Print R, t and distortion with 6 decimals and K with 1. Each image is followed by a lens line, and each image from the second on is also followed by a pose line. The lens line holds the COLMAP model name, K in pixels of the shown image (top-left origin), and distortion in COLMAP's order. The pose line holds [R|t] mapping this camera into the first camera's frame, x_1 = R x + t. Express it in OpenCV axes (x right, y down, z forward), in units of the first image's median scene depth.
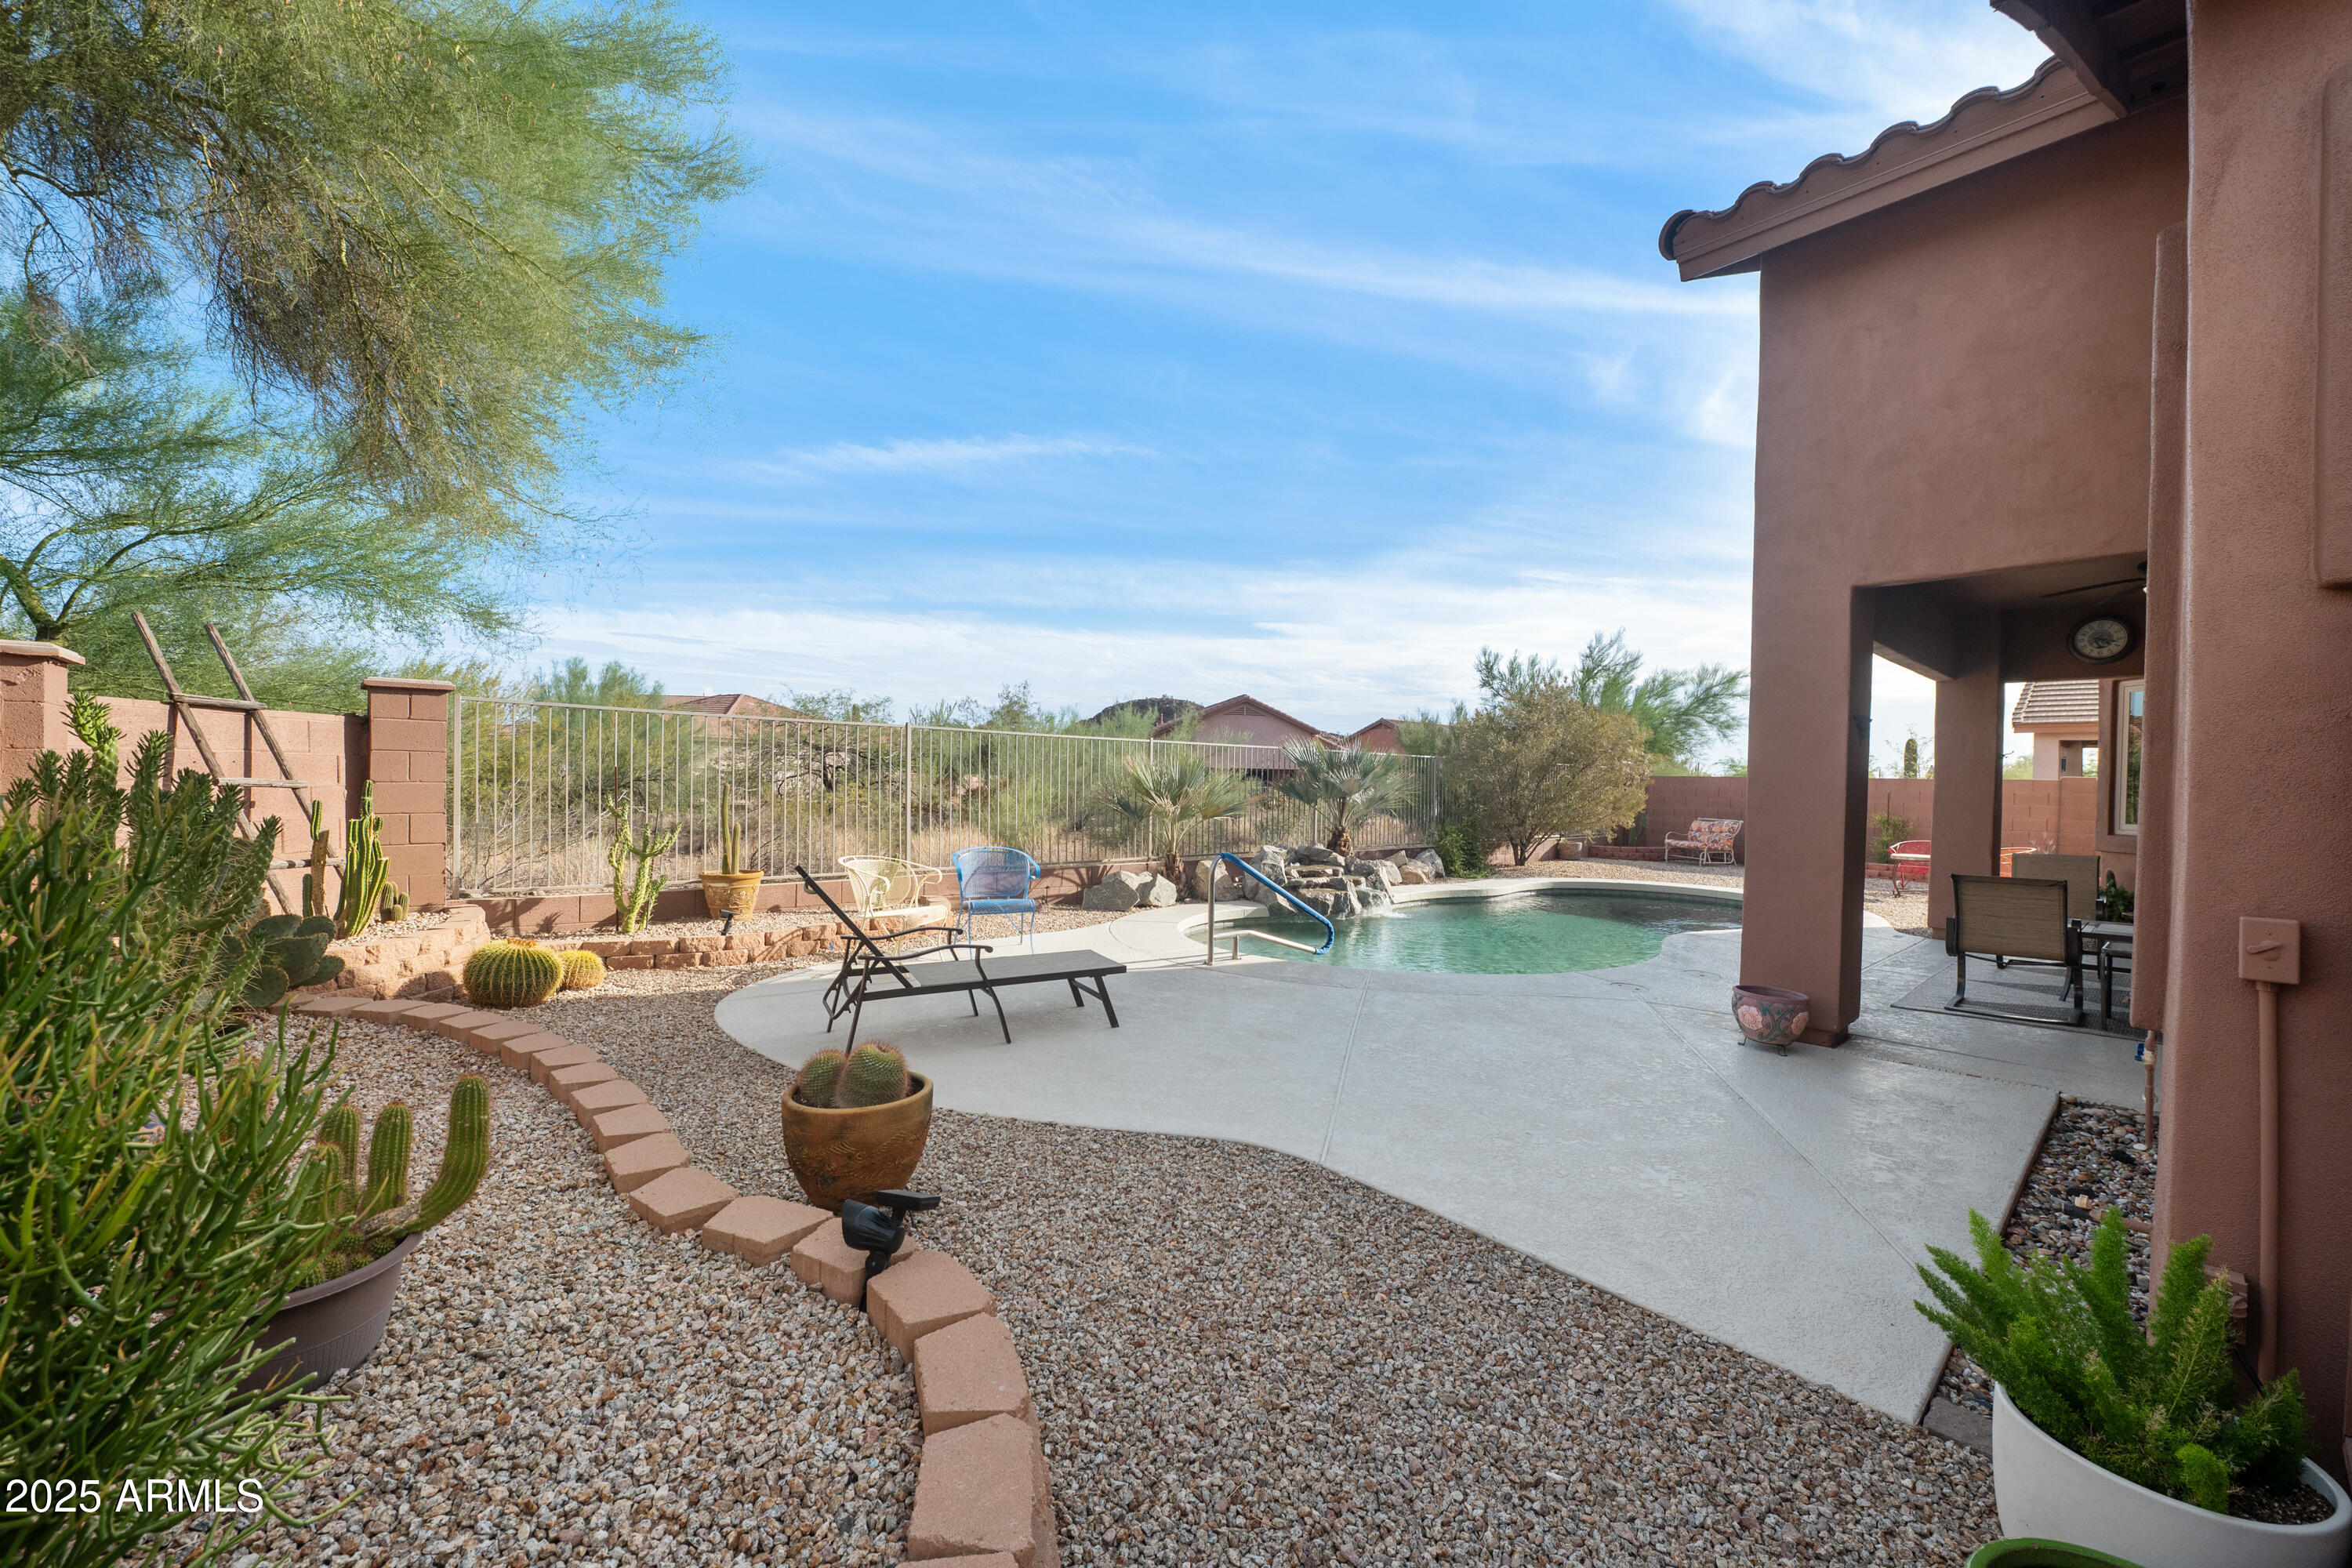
lens RADIAL K [[927.6, 0, 1162.2], [0, 927.6, 790.5], [0, 0, 1]] dist [-0.011886, 0.000644]
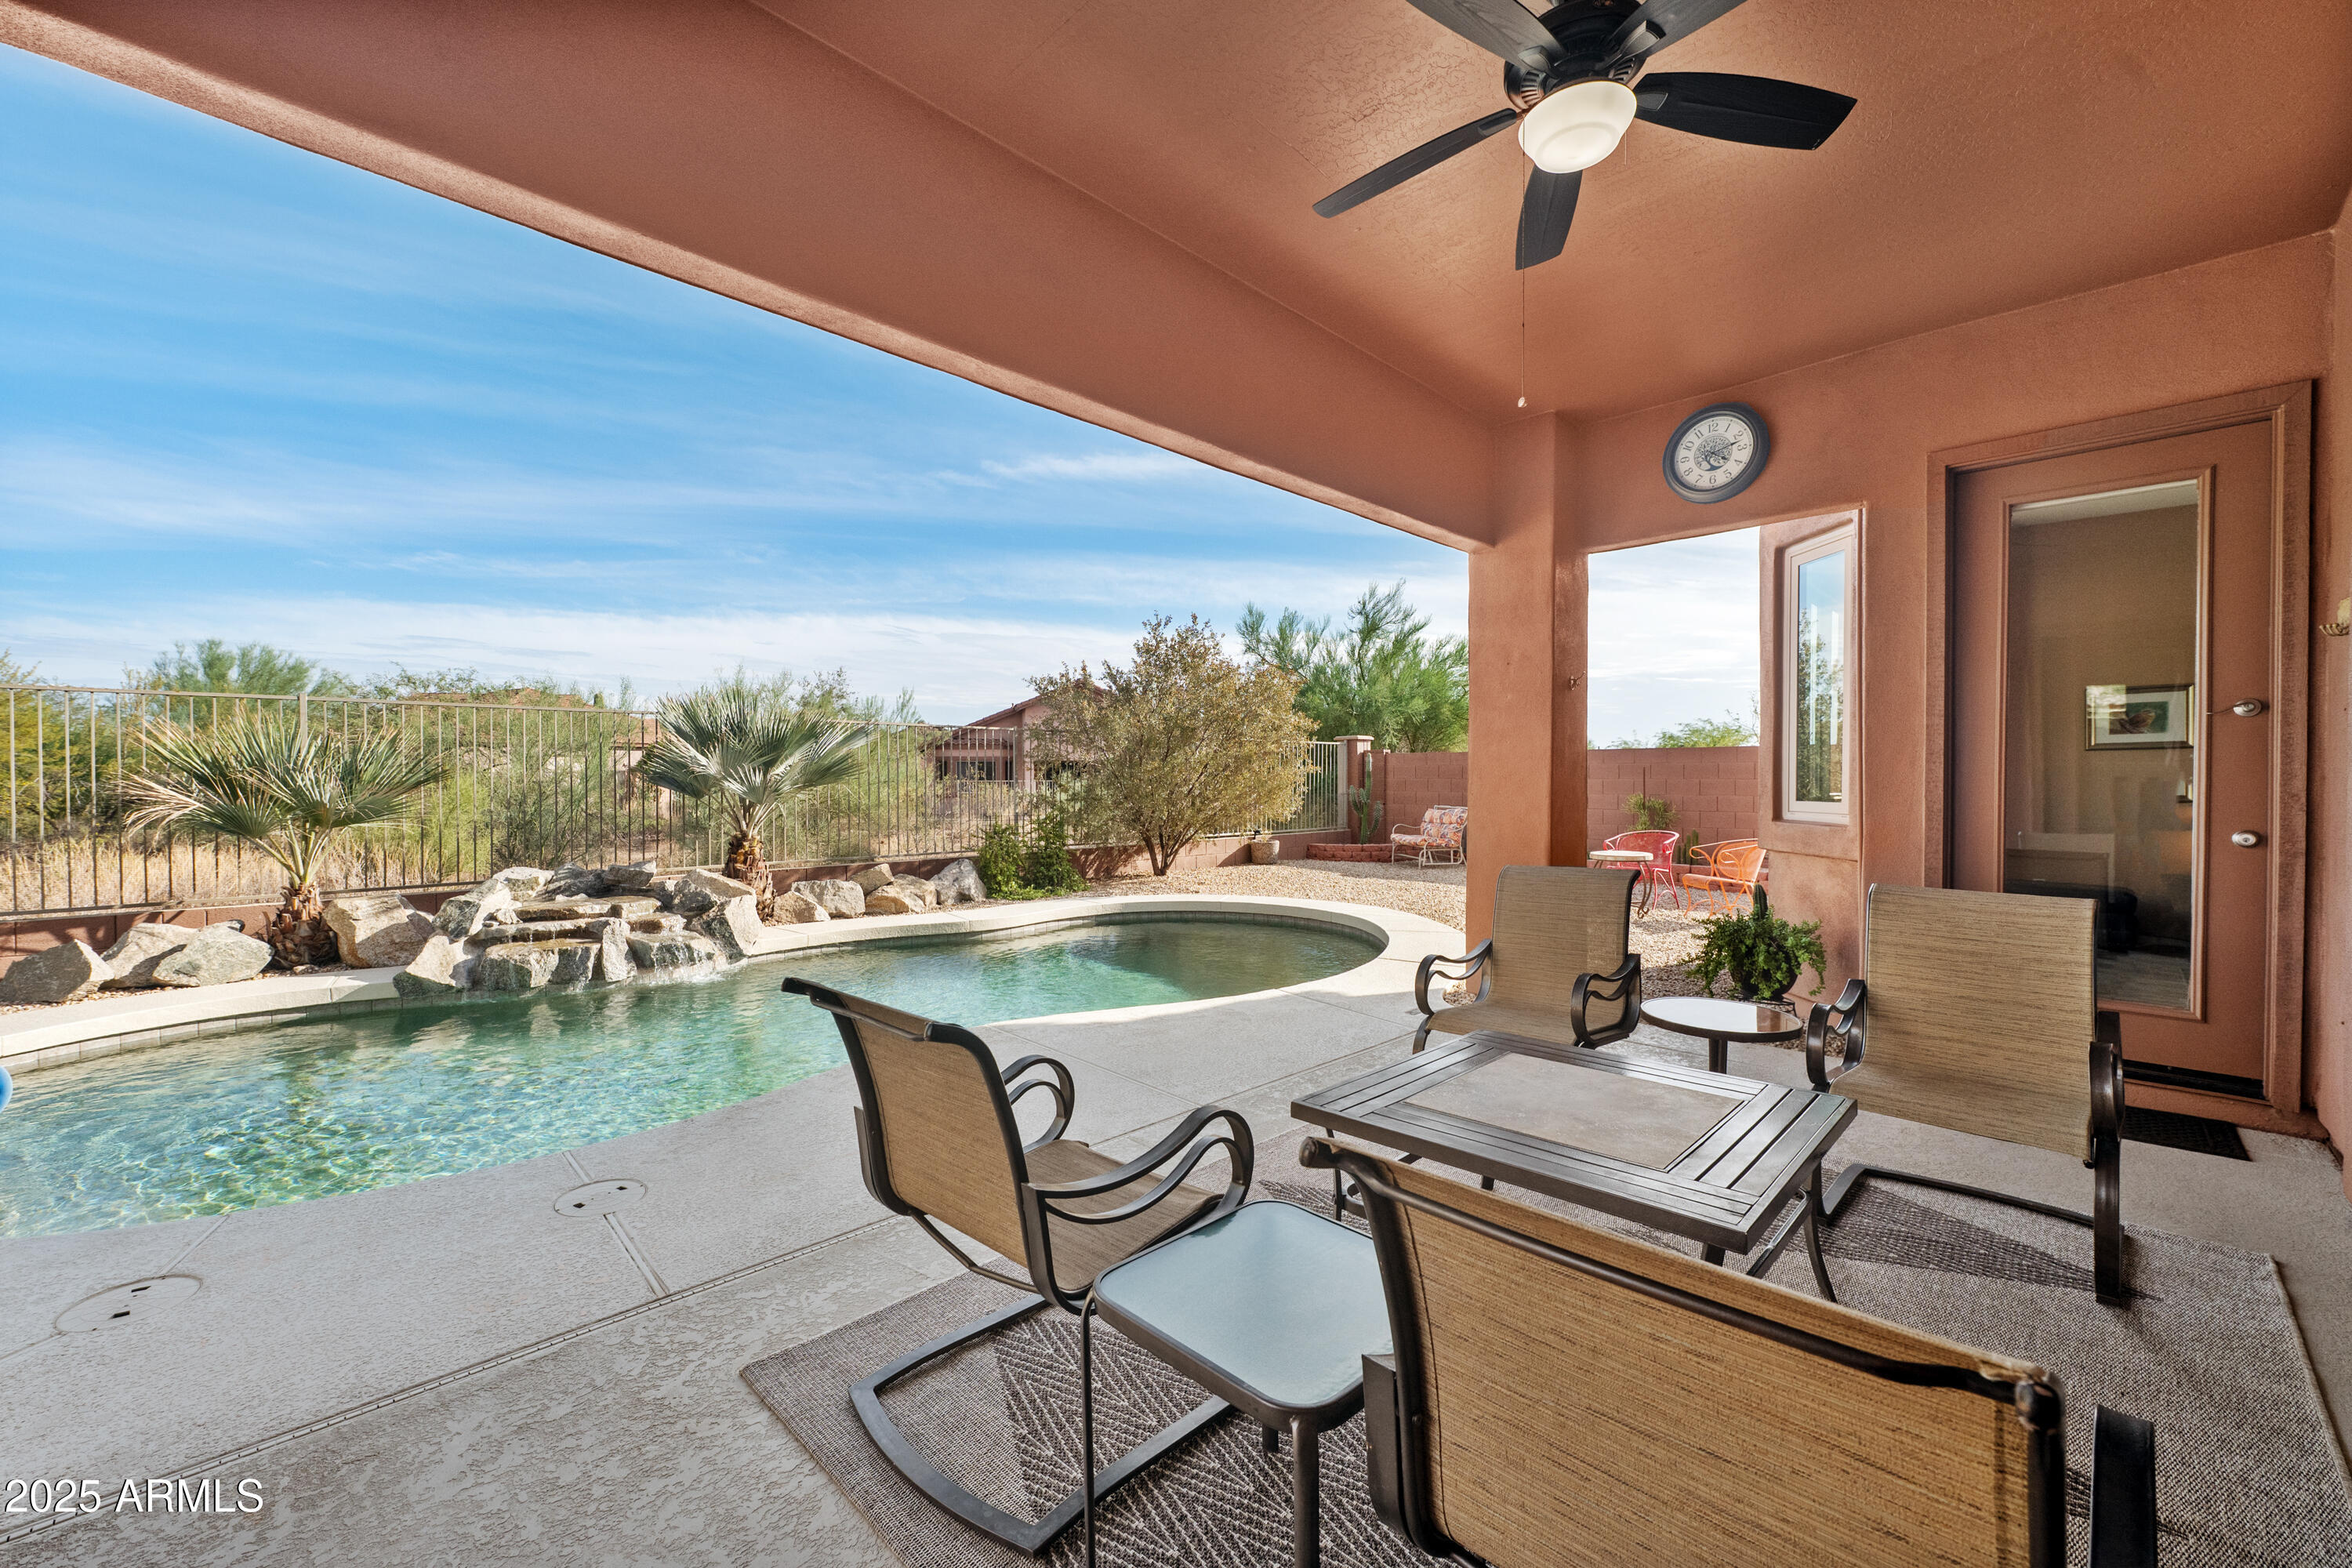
lens RADIAL K [[927.6, 0, 1193.3], [0, 927.6, 781.1], [0, 0, 1]] dist [-0.011886, 0.000644]
pose [[0.997954, -0.020282, 0.060641, 0.365075], [0.020706, 0.999765, -0.006365, 0.010889], [-0.060498, 0.007607, 0.998139, 0.259259]]
